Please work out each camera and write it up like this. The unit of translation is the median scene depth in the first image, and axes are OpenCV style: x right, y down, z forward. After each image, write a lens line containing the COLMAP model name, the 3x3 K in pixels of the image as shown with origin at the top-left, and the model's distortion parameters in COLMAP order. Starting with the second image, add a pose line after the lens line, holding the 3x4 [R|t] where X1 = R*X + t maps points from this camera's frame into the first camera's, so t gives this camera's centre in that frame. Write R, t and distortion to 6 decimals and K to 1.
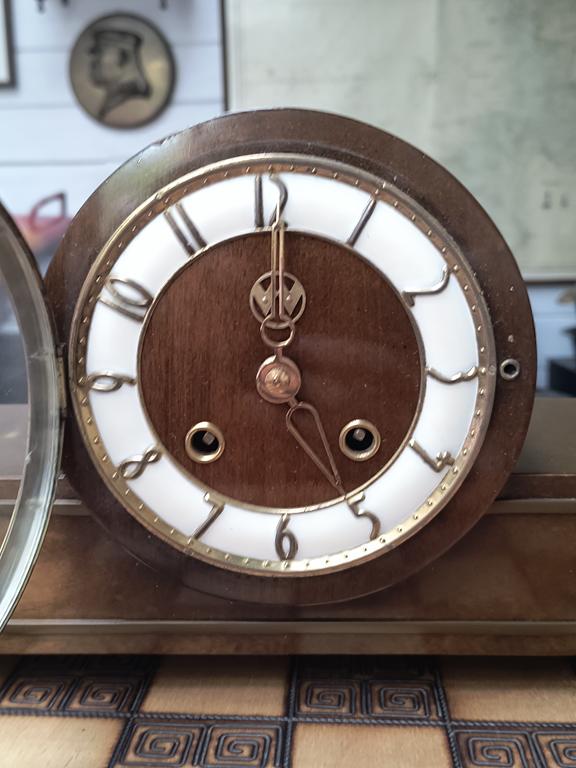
lens RADIAL K [[772.5, 0, 282.5], [0, 772.5, 370.8], [0, 0, 1]] dist [0.009266, 0.000000]
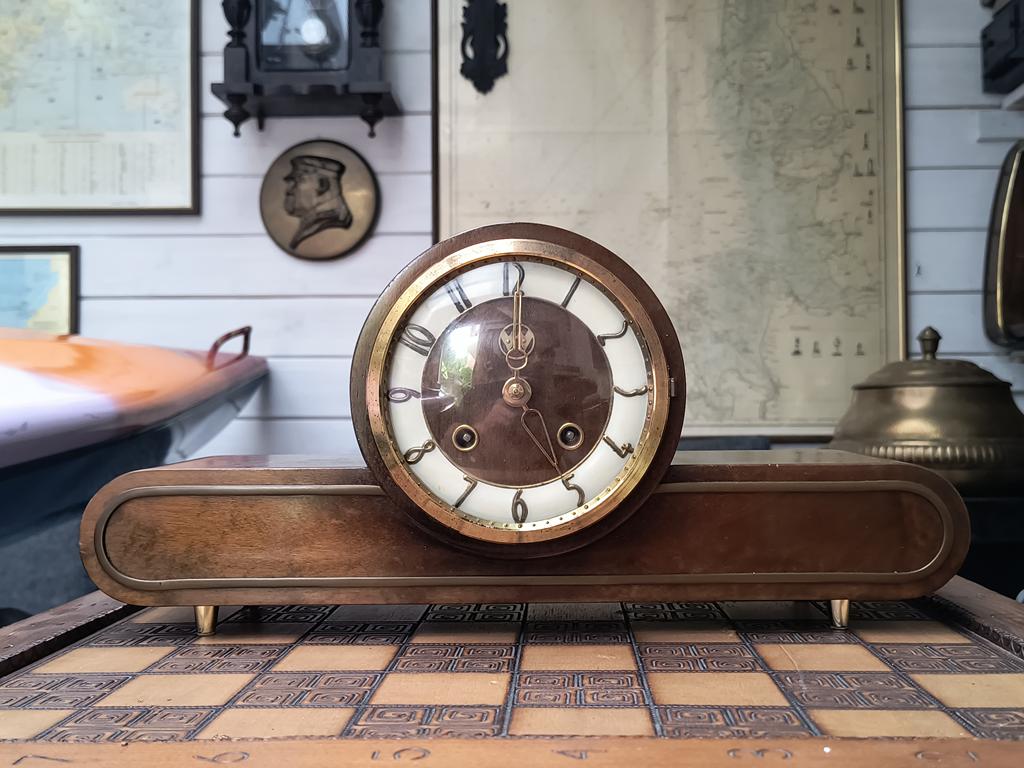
lens RADIAL K [[1030.0, 0, 510.1], [0, 1030.0, 376.3], [0, 0, 1]] dist [0.009266, 0.000000]
pose [[0.999662, 0.015910, 0.020550, -0.057066], [-0.011414, 0.979146, -0.202836, 0.375000], [-0.023348, 0.202533, 0.978997, -0.945816]]
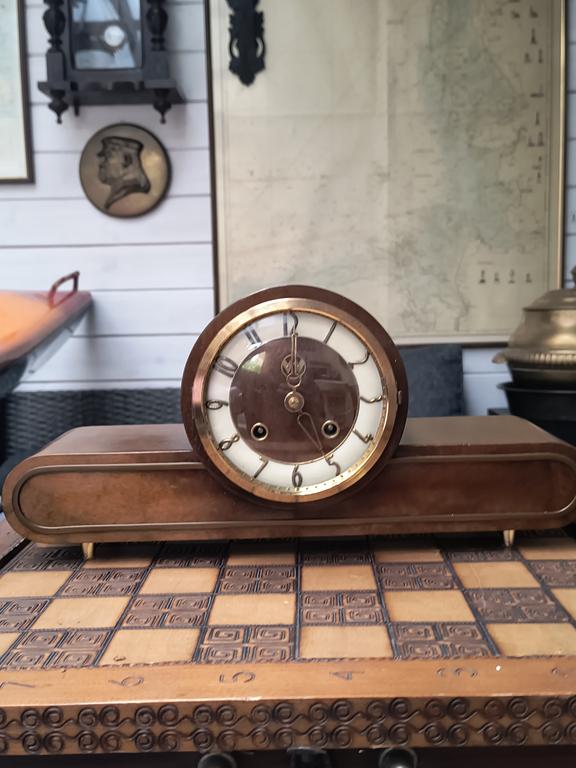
lens RADIAL K [[772.5, 0, 280.6], [0, 772.5, 380.1], [0, 0, 1]] dist [0.009266, 0.000000]
pose [[0.999207, -0.007486, 0.039100, -0.125967], [0.010004, 0.997861, -0.064598, 0.088665], [-0.038533, 0.064938, 0.997145, -1.187439]]
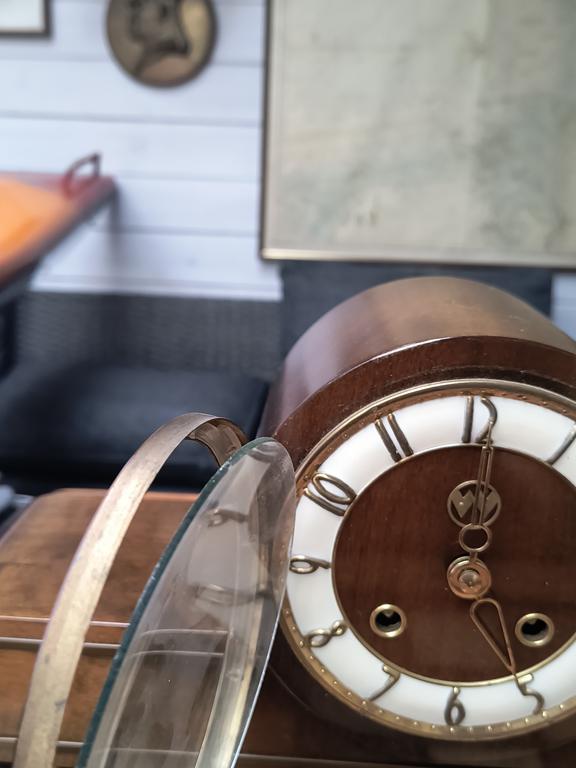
lens RADIAL K [[772.5, 0, 281.6], [0, 772.5, 381.6], [0, 0, 1]] dist [0.009266, 0.000000]
pose [[0.998452, 0.055037, 0.008010, -0.276618], [-0.055555, 0.993717, 0.097163, -0.335628], [-0.002612, -0.097457, 0.995236, -0.040741]]
